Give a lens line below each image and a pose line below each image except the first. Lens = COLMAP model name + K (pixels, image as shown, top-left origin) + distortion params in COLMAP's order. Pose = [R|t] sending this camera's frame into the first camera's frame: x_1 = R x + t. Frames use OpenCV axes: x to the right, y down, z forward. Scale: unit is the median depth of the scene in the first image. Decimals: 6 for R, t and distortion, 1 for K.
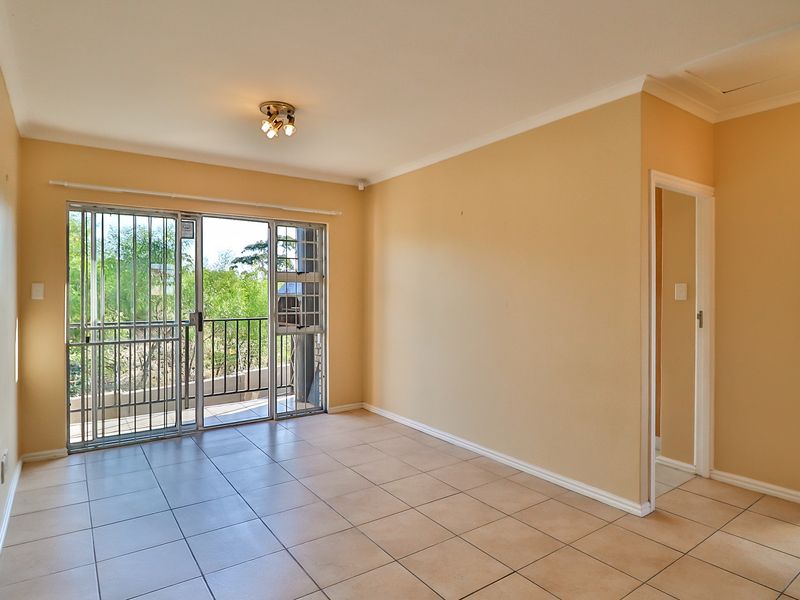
lens RADIAL K [[468.9, 0, 400.9], [0, 468.9, 292.9], [0, 0, 1]] dist [-0.001611, -0.017308]
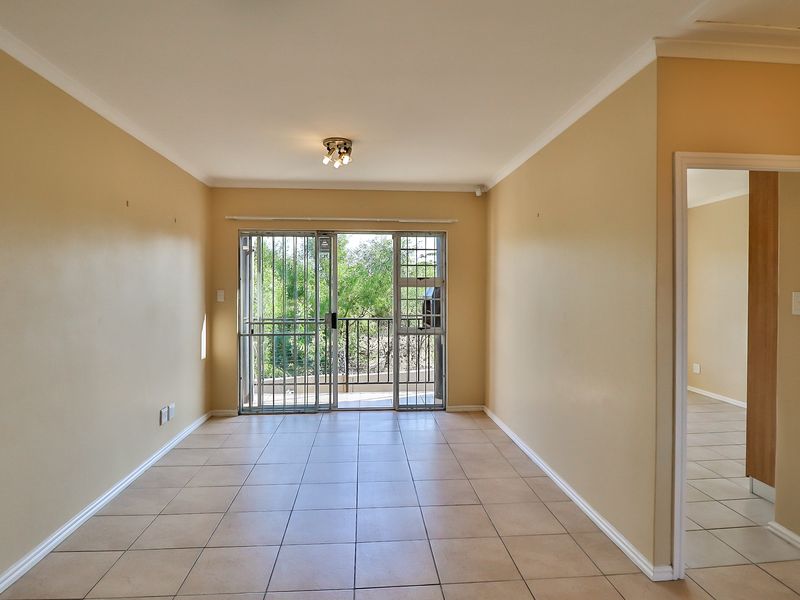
lens RADIAL K [[468.9, 0, 400.9], [0, 468.9, 292.9], [0, 0, 1]] dist [-0.001611, -0.017308]
pose [[0.861116, 0.004430, -0.508390, 0.371755], [-0.002326, 0.999986, 0.004774, -0.017922], [0.508404, -0.002929, 0.861114, 0.052313]]
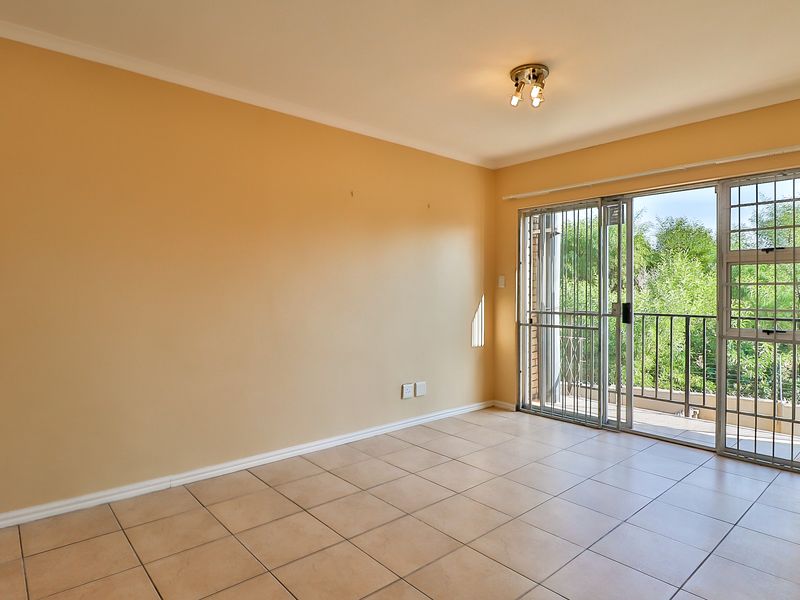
lens RADIAL K [[468.9, 0, 400.9], [0, 468.9, 292.9], [0, 0, 1]] dist [-0.001611, -0.017308]
pose [[0.107514, 0.002849, -0.994199, 0.481532], [-0.006392, 0.999977, 0.002175, 0.025817], [0.994183, 0.006121, 0.107530, 0.516418]]
